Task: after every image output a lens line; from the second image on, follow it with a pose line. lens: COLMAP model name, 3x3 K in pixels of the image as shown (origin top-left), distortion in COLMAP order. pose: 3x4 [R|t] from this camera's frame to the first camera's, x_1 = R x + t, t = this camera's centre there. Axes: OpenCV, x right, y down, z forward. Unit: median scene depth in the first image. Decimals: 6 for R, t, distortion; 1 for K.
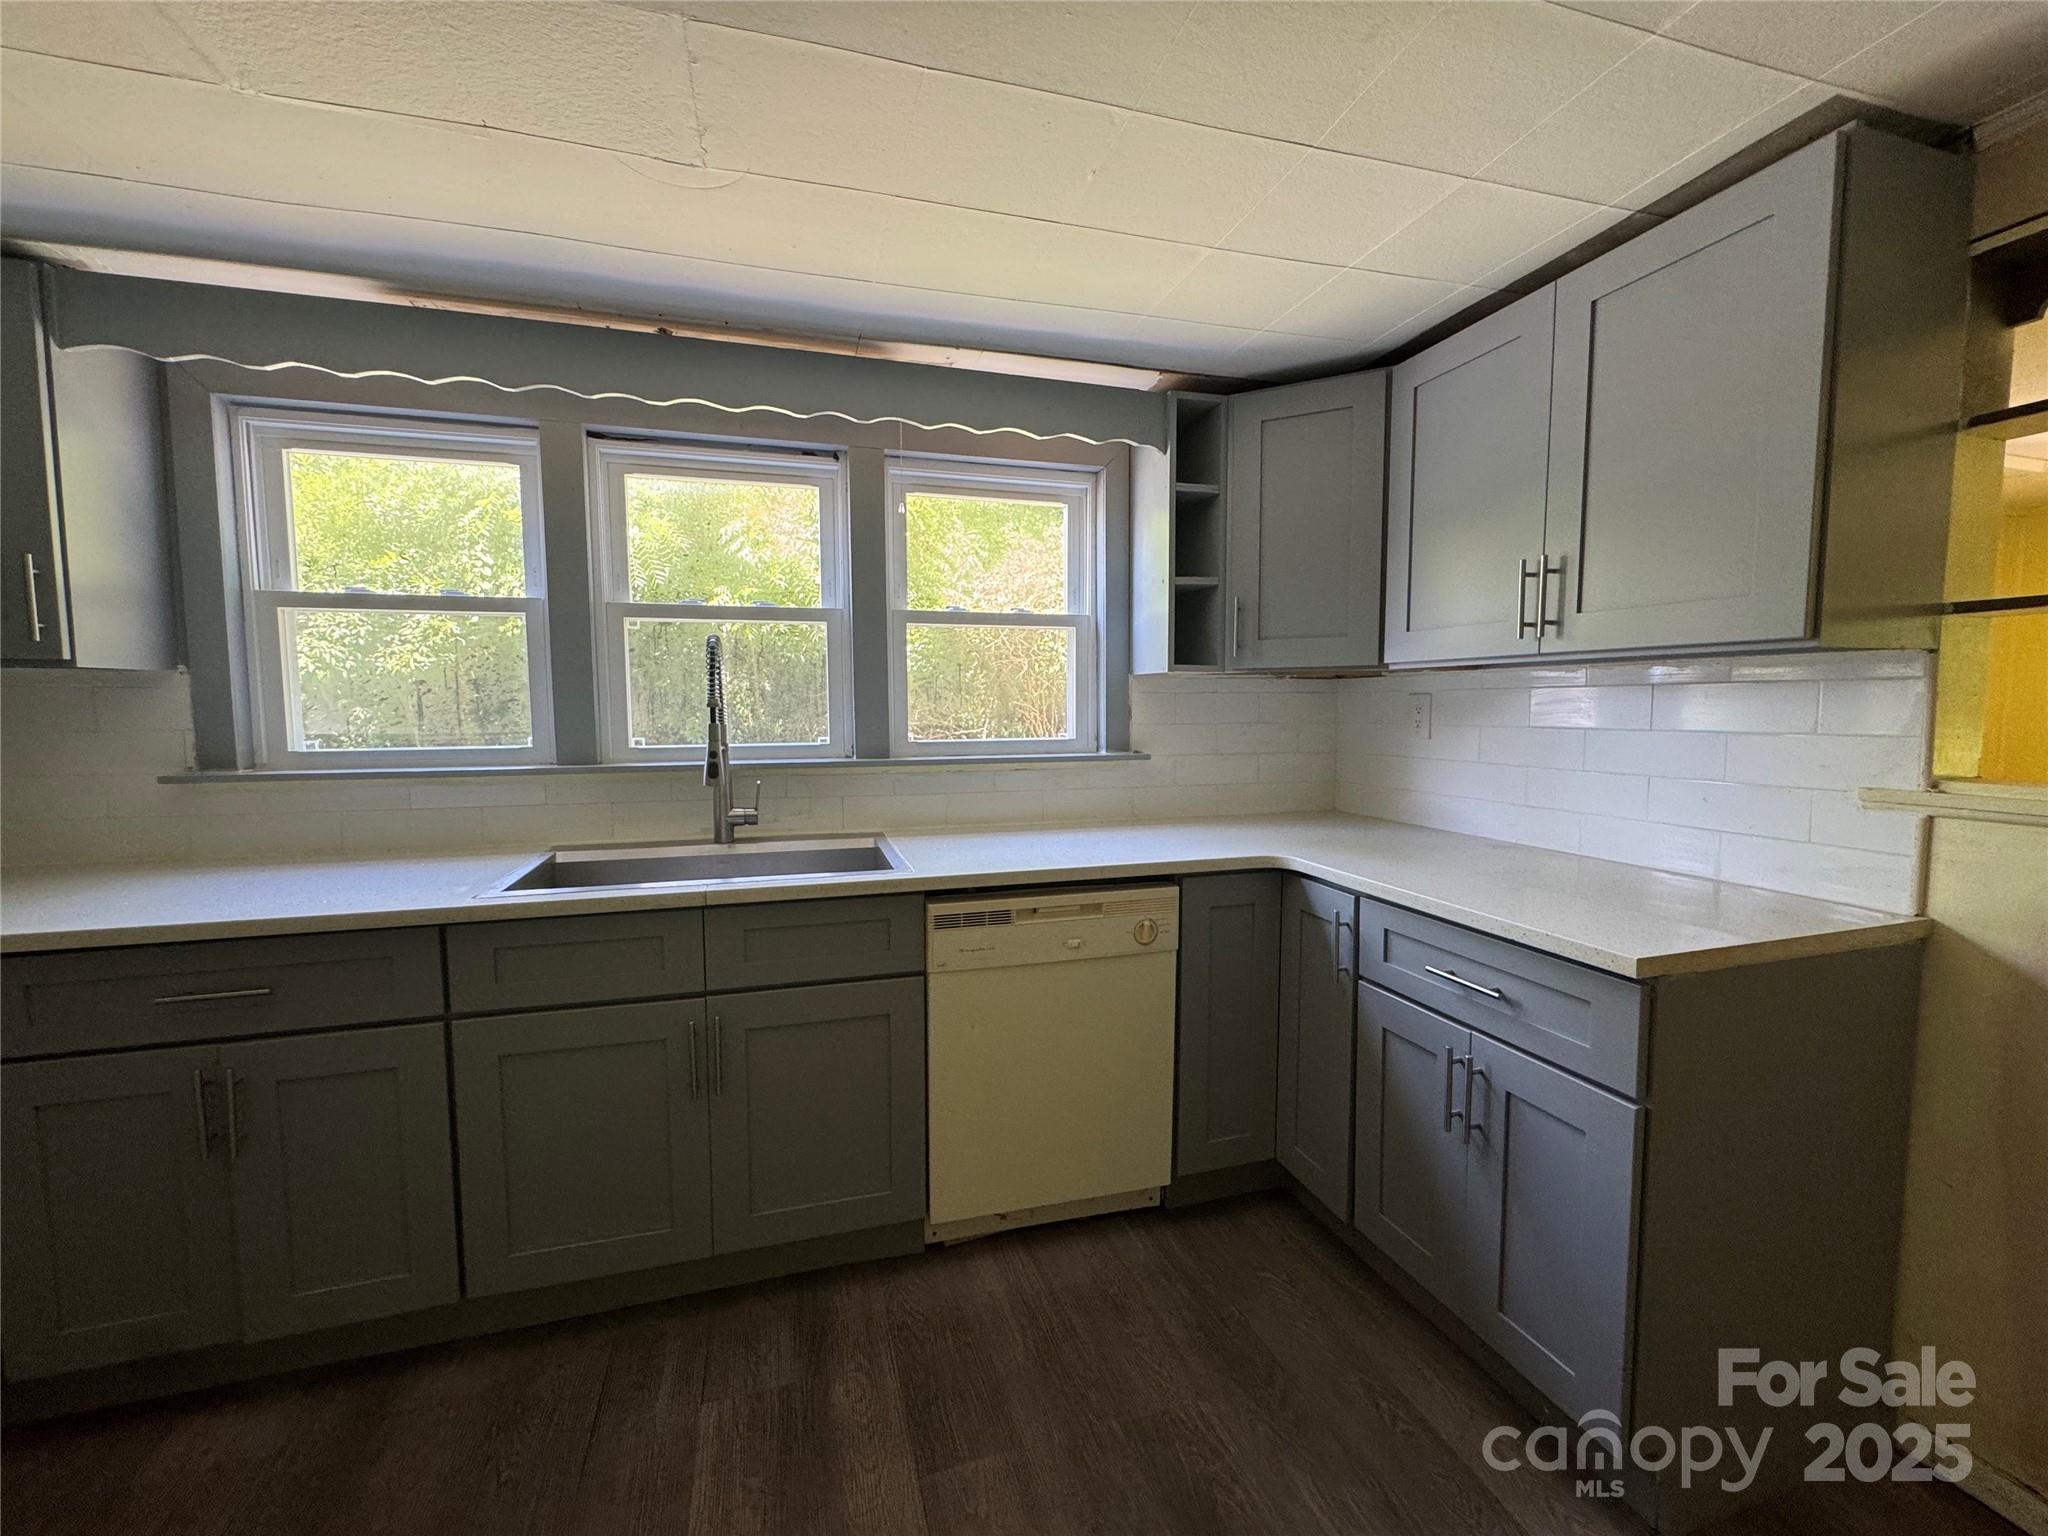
lens RADIAL K [[817.0, 0, 1020.6], [0, 817.0, 762.6], [0, 0, 1]] dist [-0.005476, 0.001042]
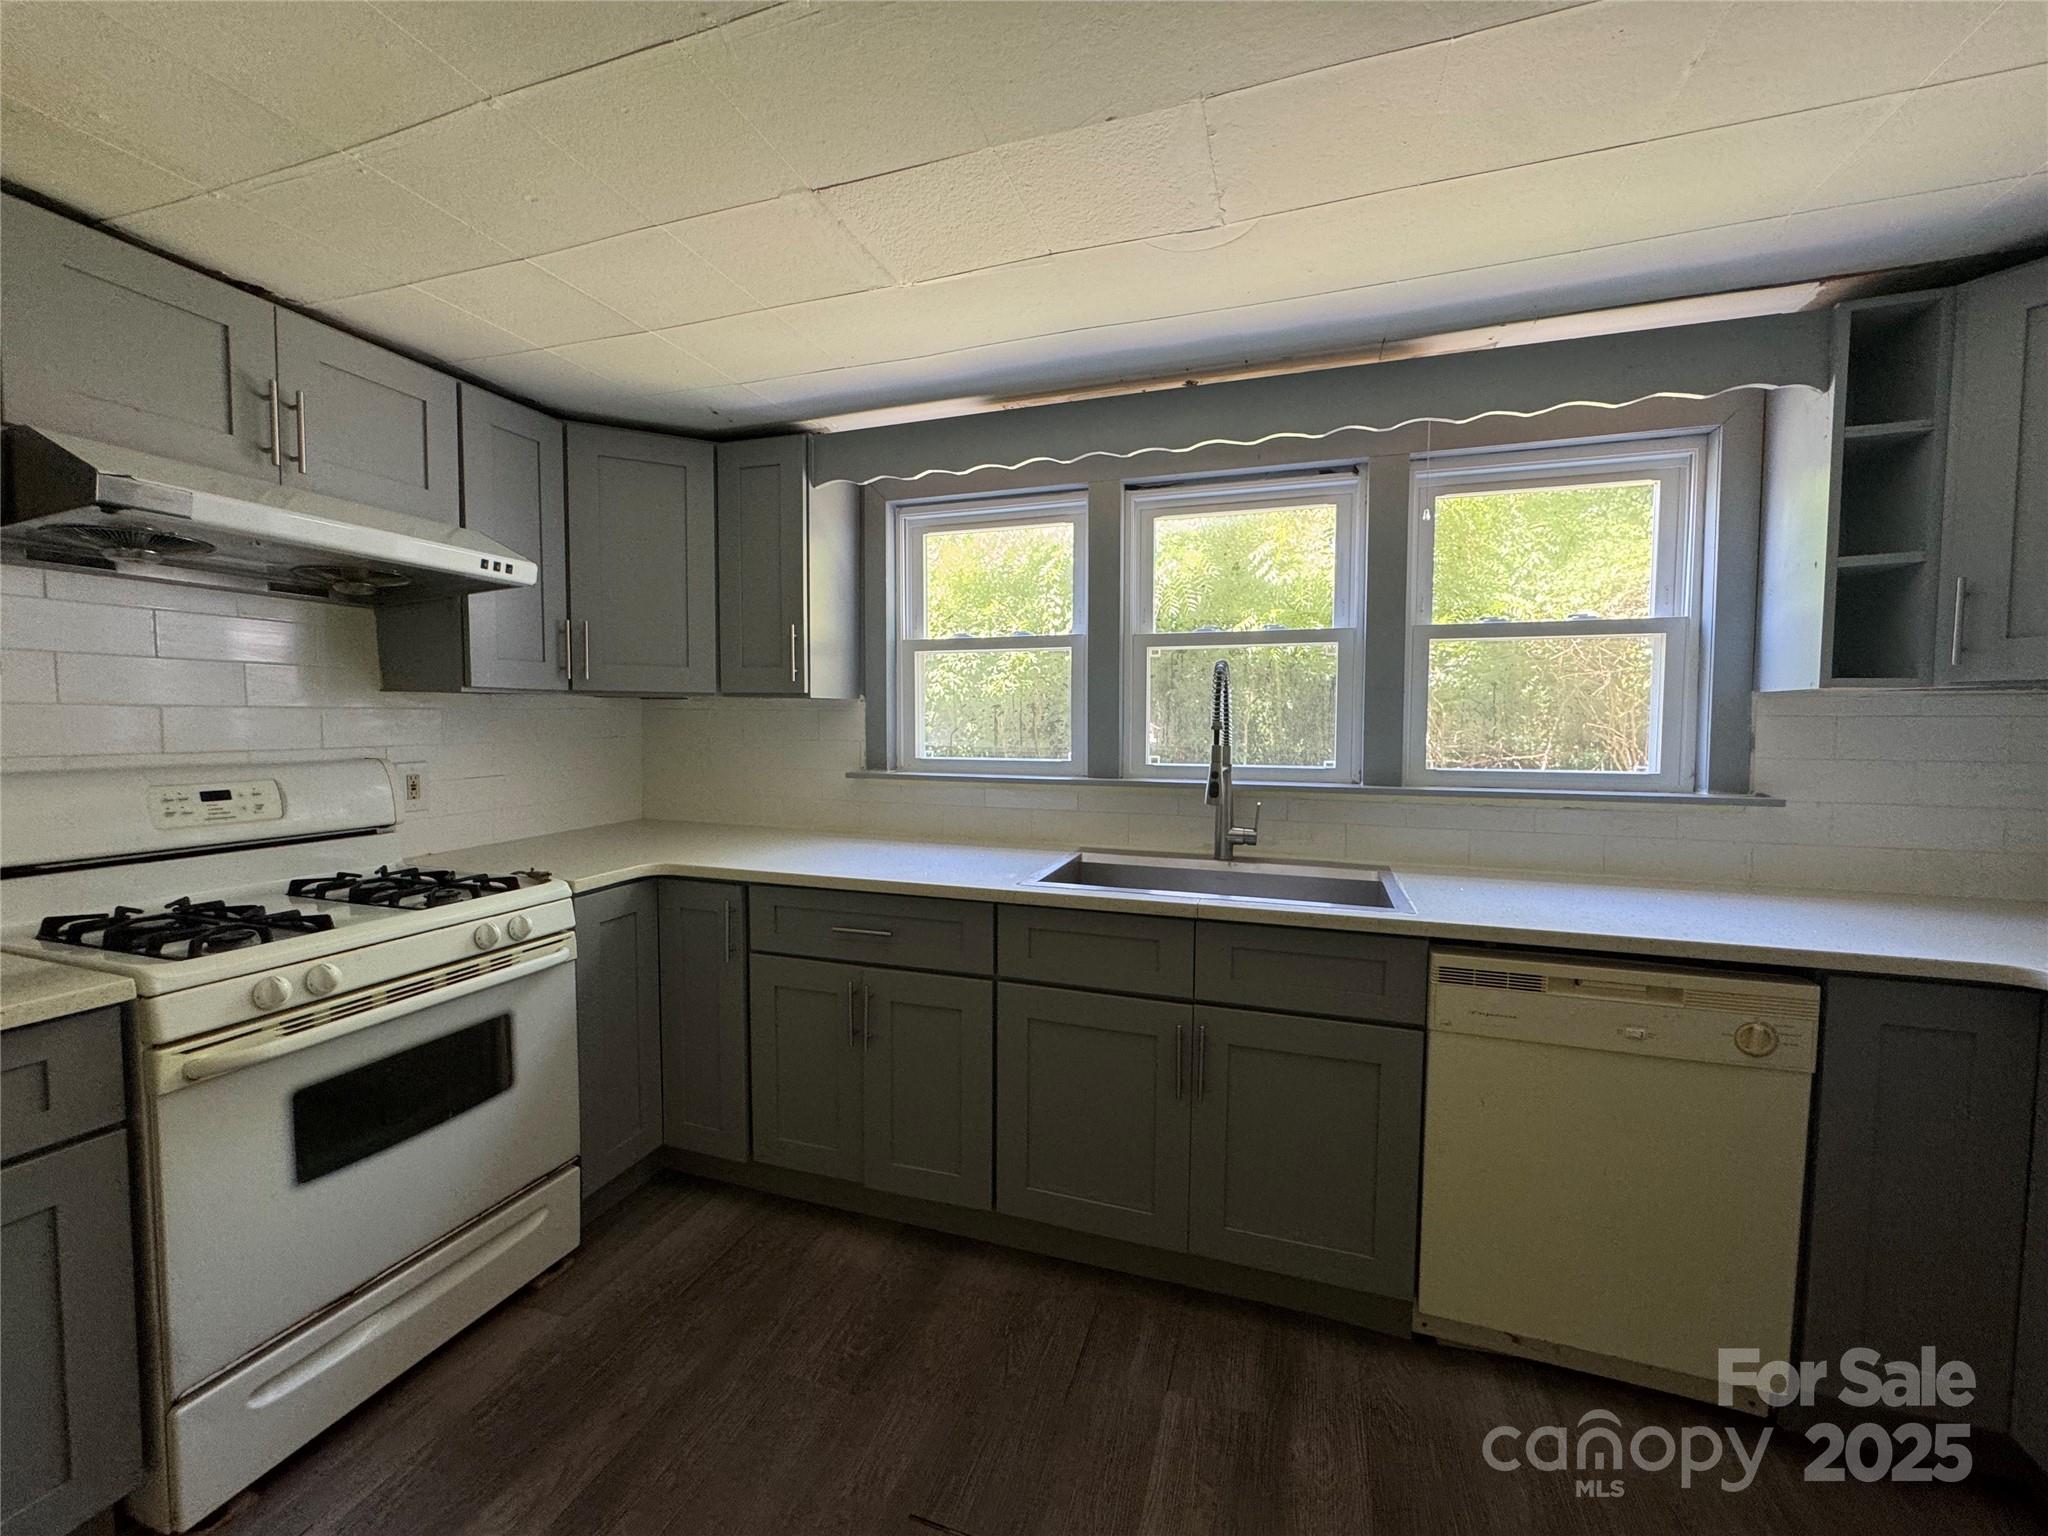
lens RADIAL K [[817.0, 0, 1022.8], [0, 817.0, 762.9], [0, 0, 1]] dist [-0.005476, 0.001042]
pose [[0.814441, 0.036846, -0.579076, 0.027954], [-0.050079, 0.998722, -0.006886, -0.005133], [0.578082, 0.034607, 0.815245, 0.002024]]
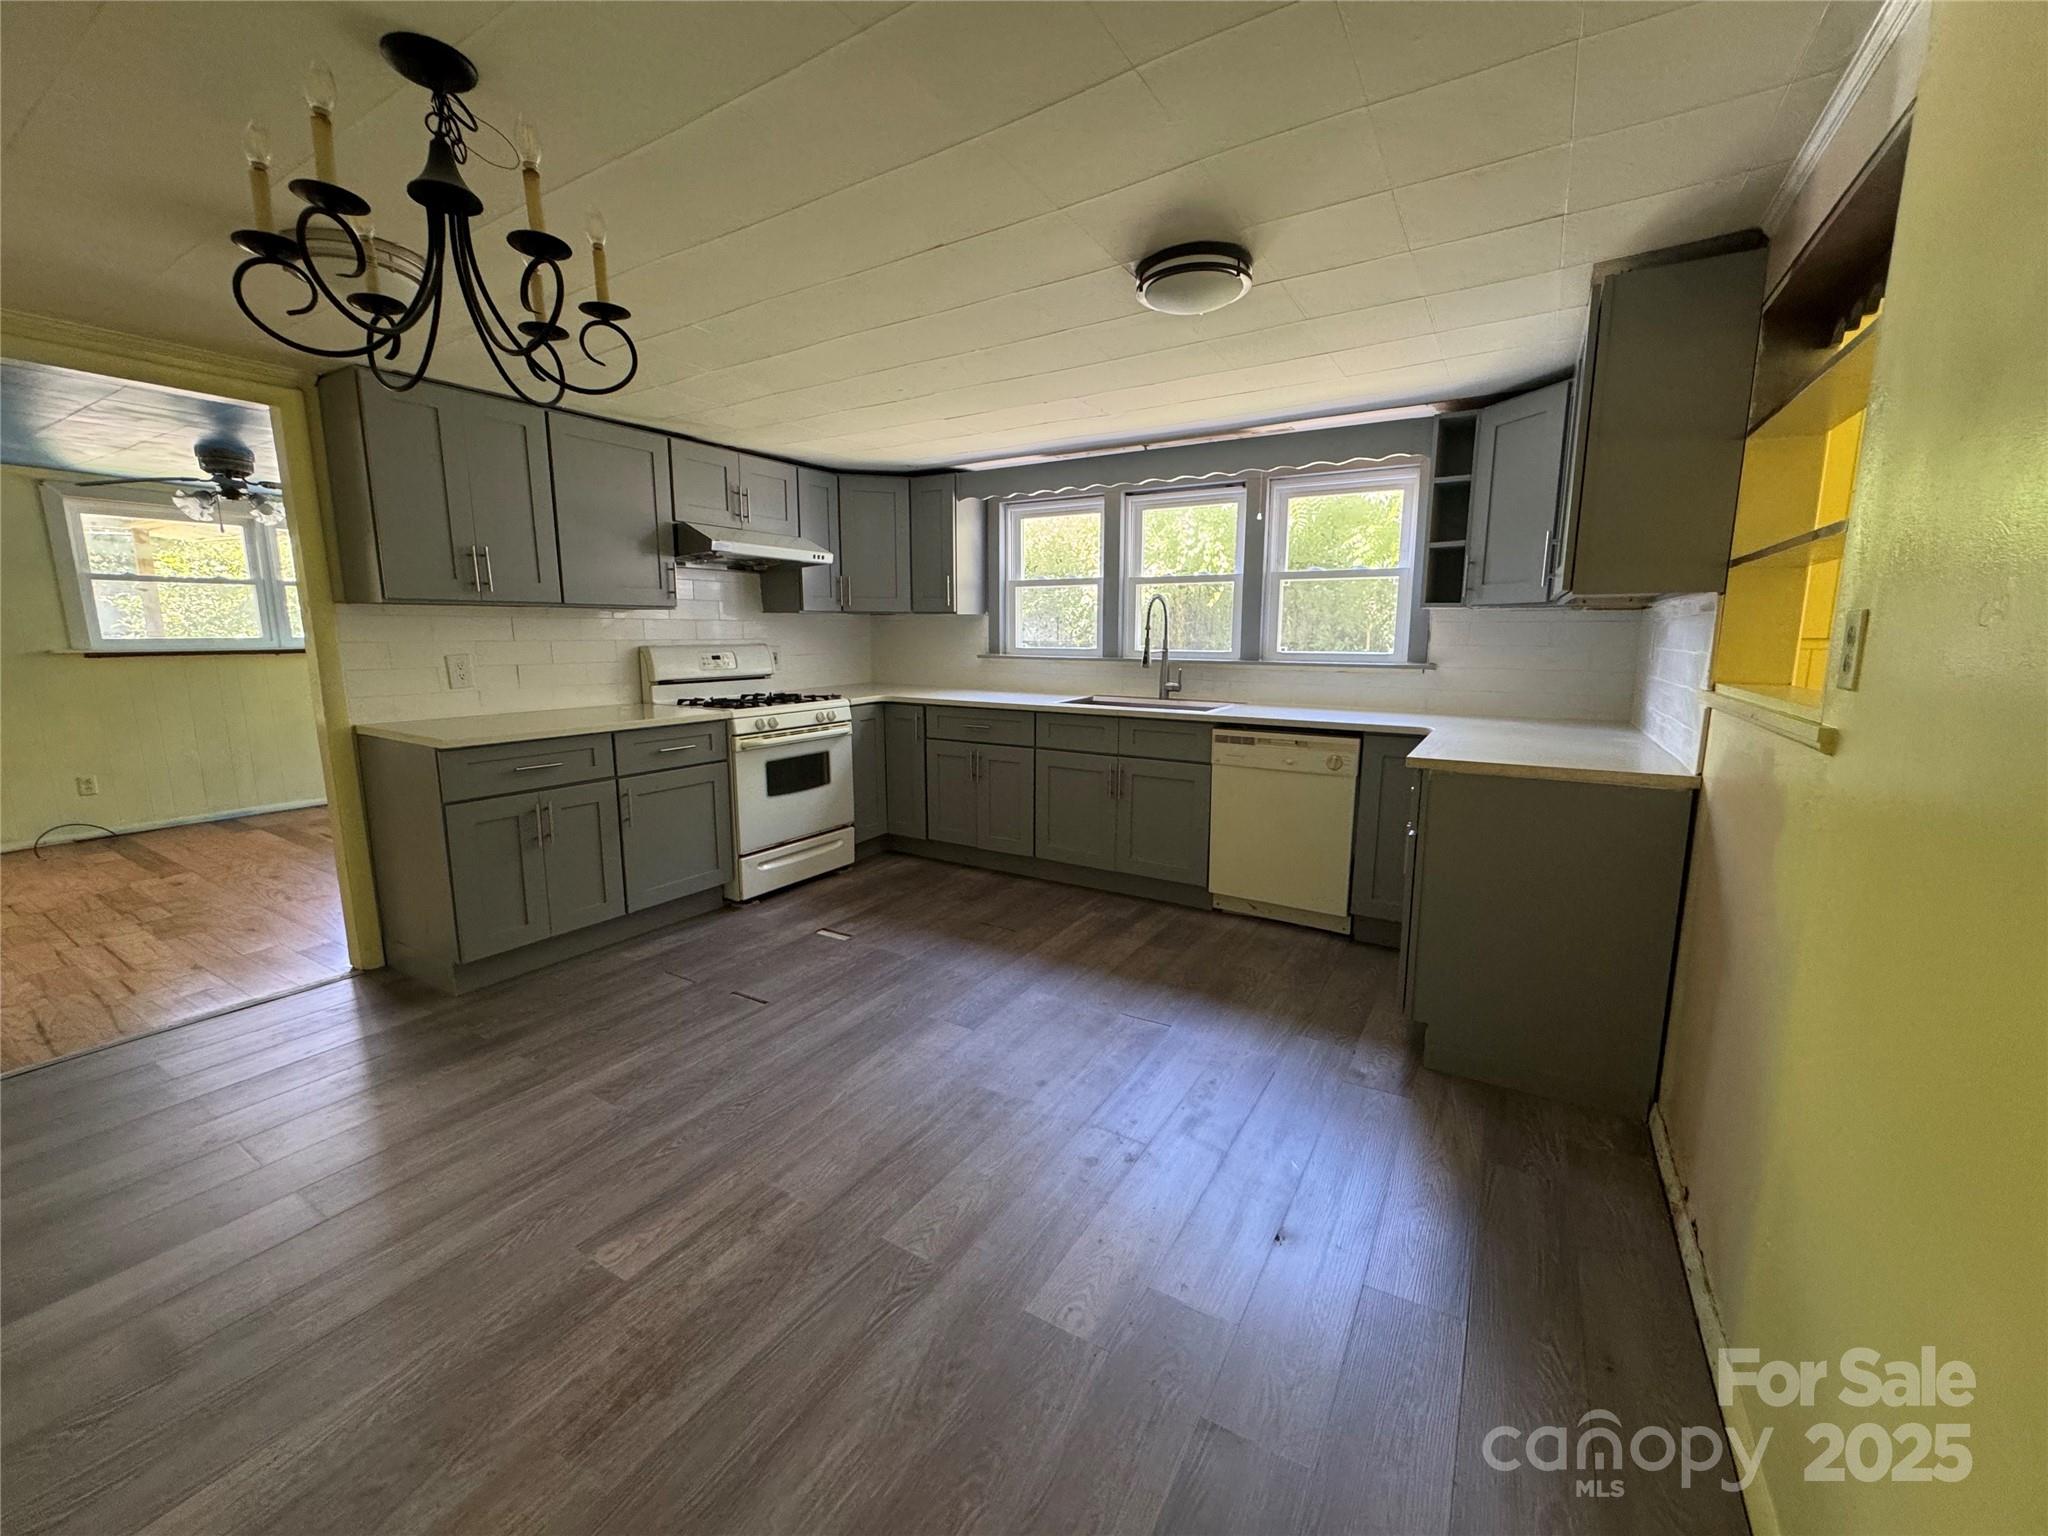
lens RADIAL K [[817.0, 0, 1020.0], [0, 817.0, 761.7], [0, 0, 1]] dist [-0.005476, 0.001042]
pose [[0.665419, 0.124068, -0.736088, 0.947680], [-0.060024, 0.991791, 0.112906, 0.048722], [0.744053, -0.030947, 0.667403, -0.626260]]
